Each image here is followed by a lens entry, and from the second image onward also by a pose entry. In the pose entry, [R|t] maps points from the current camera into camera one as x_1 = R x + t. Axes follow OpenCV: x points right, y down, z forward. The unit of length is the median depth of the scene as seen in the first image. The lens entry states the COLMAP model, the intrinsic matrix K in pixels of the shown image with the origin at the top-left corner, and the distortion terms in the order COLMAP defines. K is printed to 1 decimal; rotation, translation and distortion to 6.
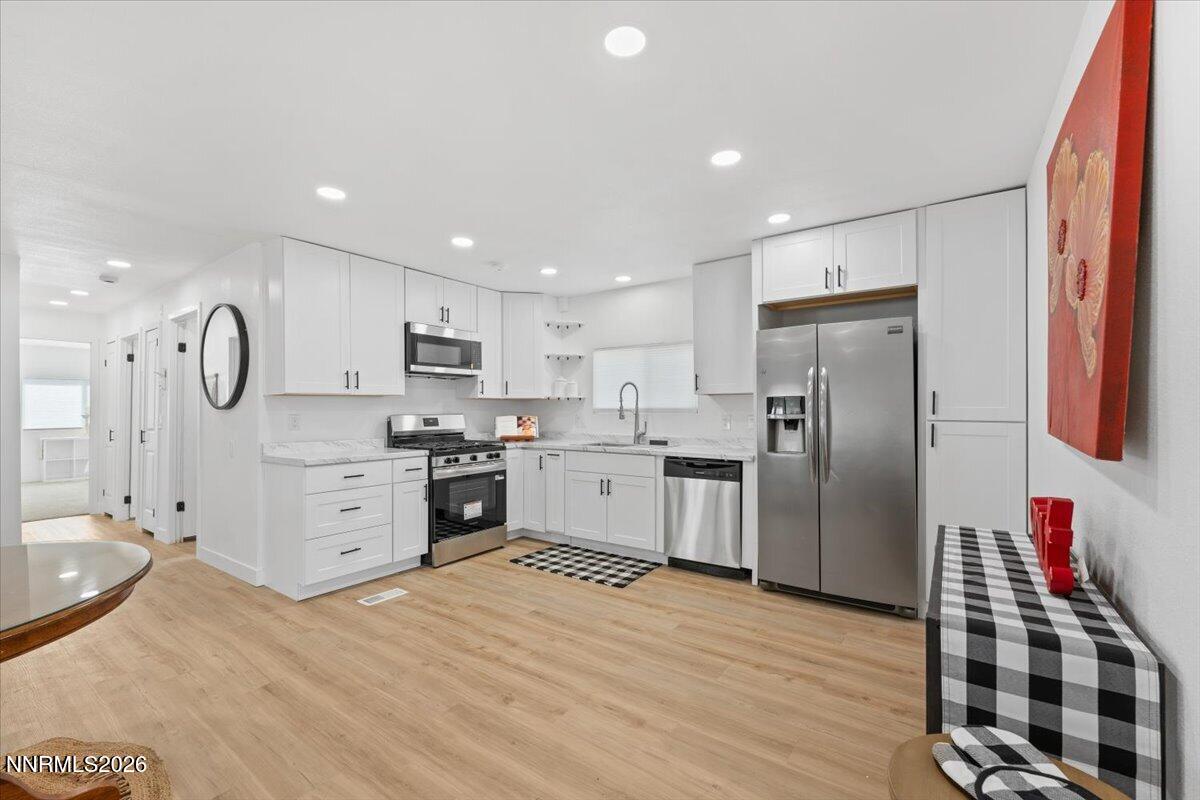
lens RADIAL K [[497.1, 0, 598.3], [0, 497.1, 403.9], [0, 0, 1]] dist [-0.000110, -0.000253]
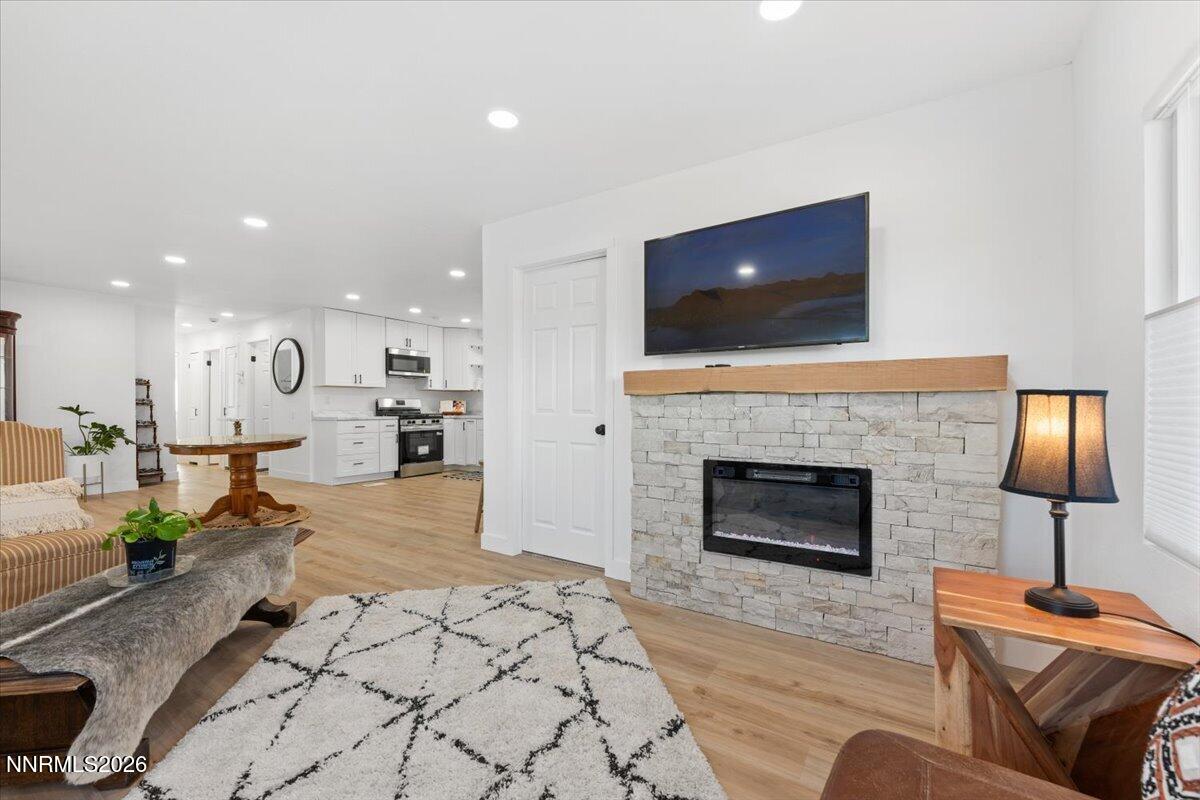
lens RADIAL K [[485.4, 0, 602.0], [0, 485.4, 405.8], [0, 0, 1]] dist [-0.002440, -0.000931]
pose [[0.998686, 0.005589, 0.050942, 0.322994], [-0.006082, 0.999936, 0.009532, 0.029368], [-0.050886, -0.009830, 0.998656, -0.844857]]
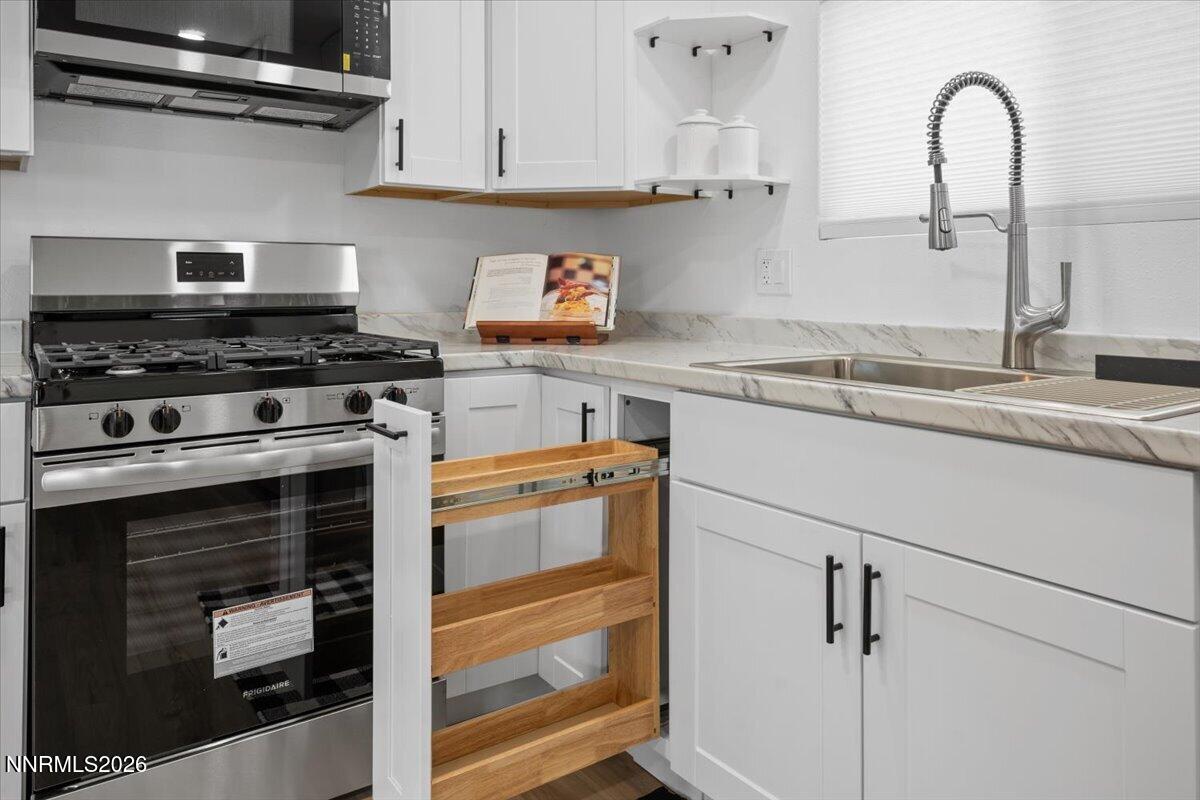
lens RADIAL K [[826.5, 0, 610.2], [0, 826.5, 280.8], [0, 0, 1]] dist [0.005999, -0.000977]
pose [[0.950879, 0.002126, -0.309556, 0.024617], [-0.000173, 0.999980, 0.006334, 0.045721], [0.309564, -0.005970, 0.950860, 0.689564]]
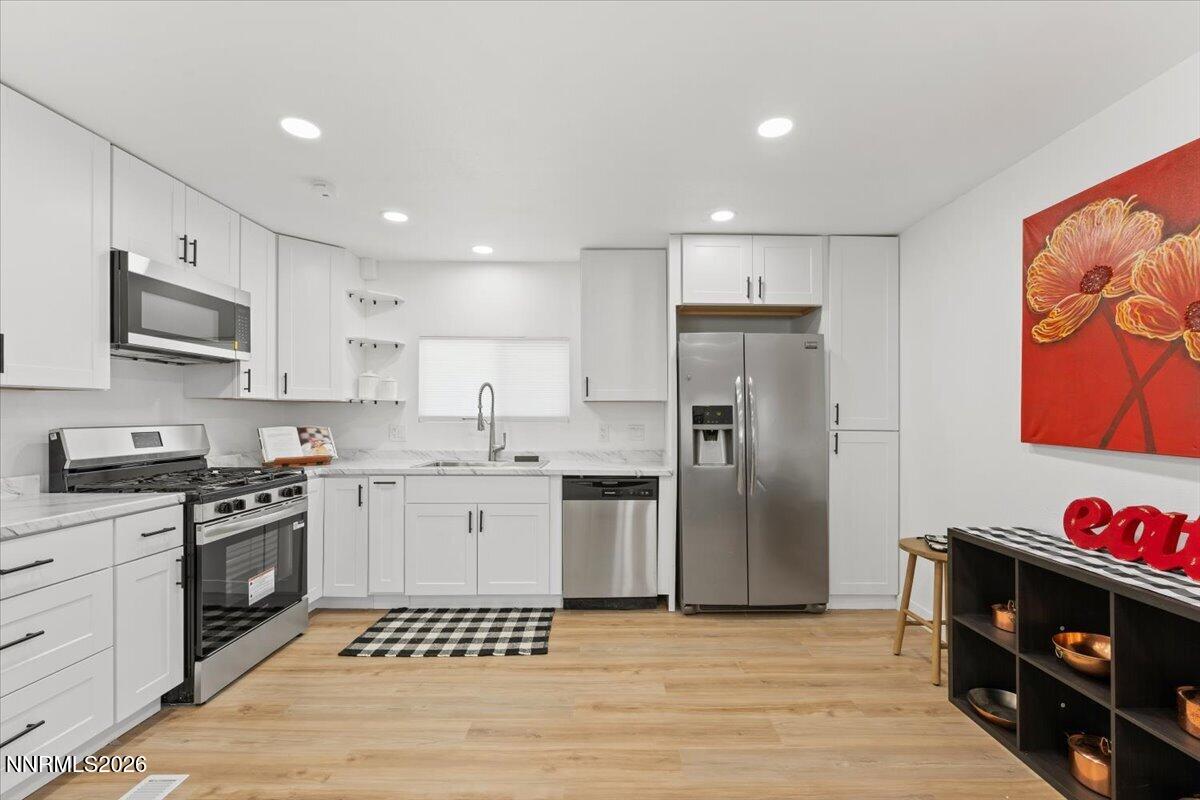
lens RADIAL K [[507.9, 0, 610.3], [0, 507.9, 410.1], [0, 0, 1]] dist [-0.000982, -0.000678]
pose [[0.807869, 0.011918, 0.589241, -0.279707], [-0.012518, 0.999917, -0.003062, -0.000967], [-0.589229, -0.004902, 0.807952, 0.265382]]
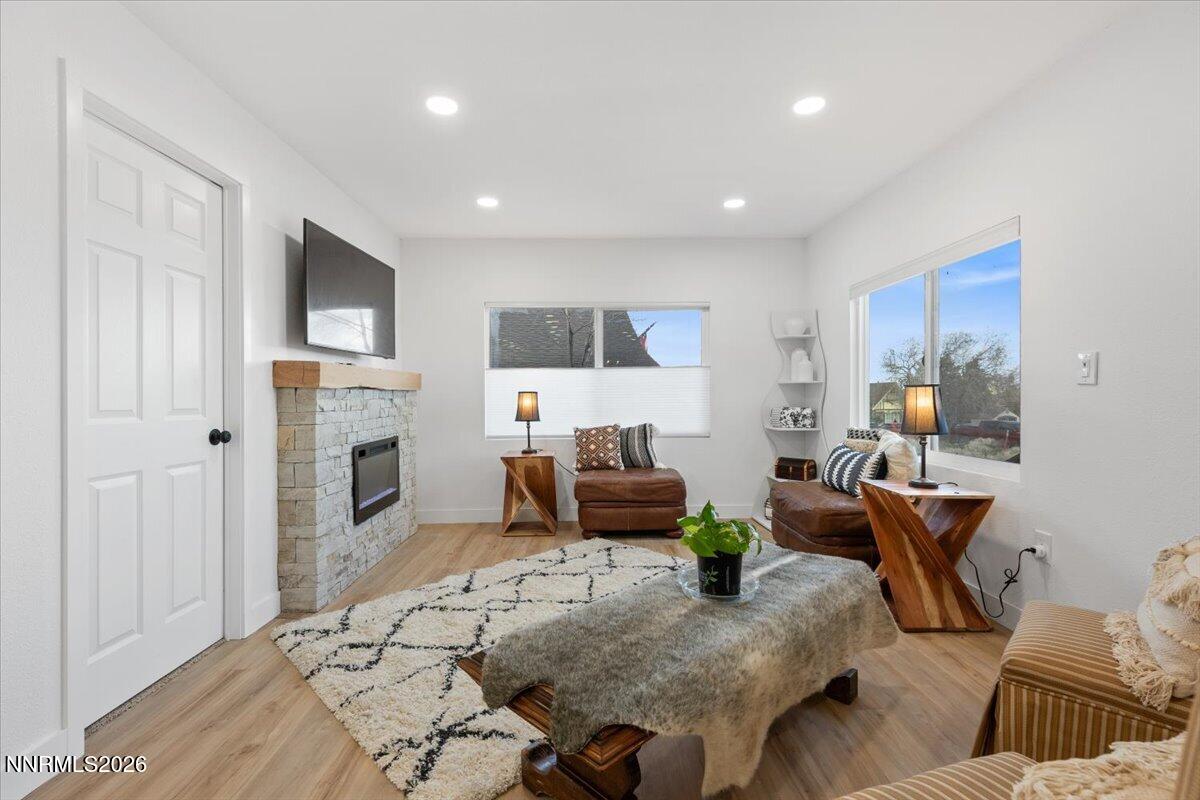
lens RADIAL K [[538.0, 0, 592.8], [0, 538.0, 403.6], [0, 0, 1]] dist [-0.001239, -0.000093]
pose [[-0.583616, -0.000673, 0.812030, -0.350391], [0.010363, 0.999912, 0.008276, 0.038021], [-0.811964, 0.013245, -0.583557, -0.059729]]
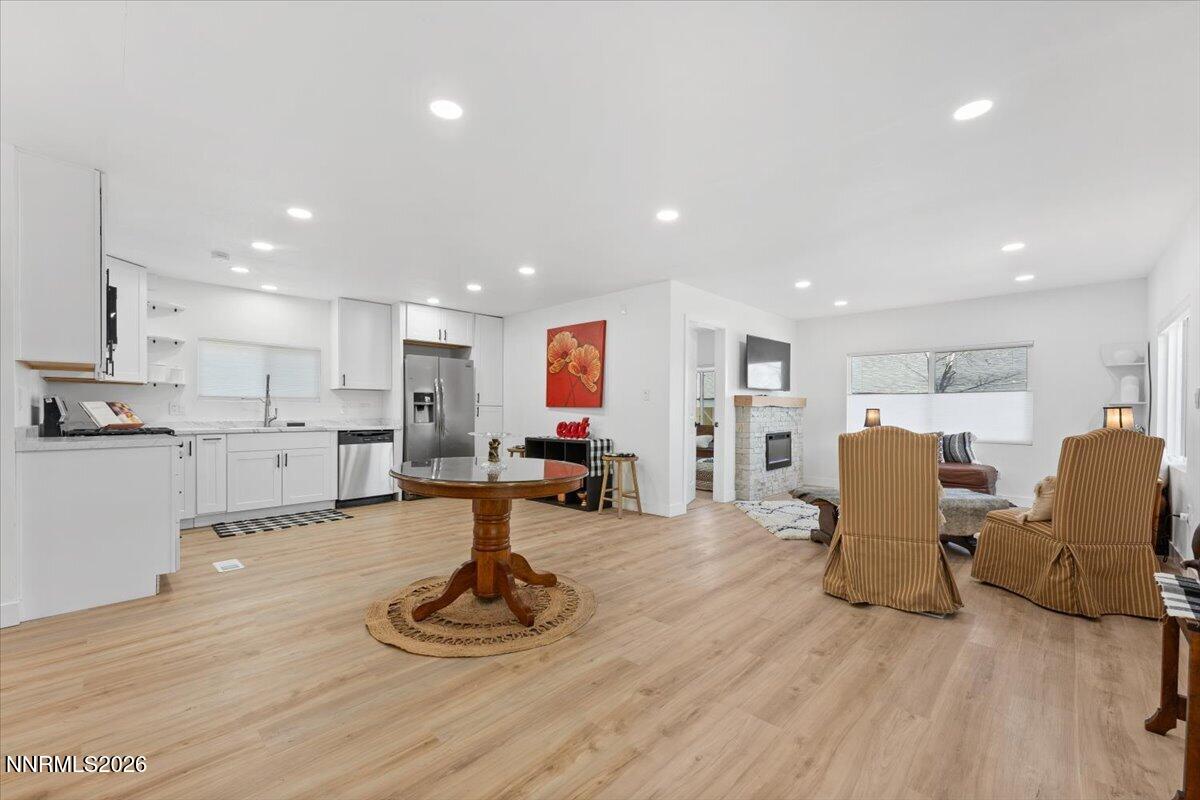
lens RADIAL K [[507.9, 0, 610.0], [0, 507.9, 395.3], [0, 0, 1]] dist [-0.000982, -0.000678]
pose [[0.126853, 0.036892, 0.991235, -1.137021], [-0.010000, 0.999305, -0.035913, 0.045486], [-0.991871, -0.005357, 0.127133, 0.049348]]
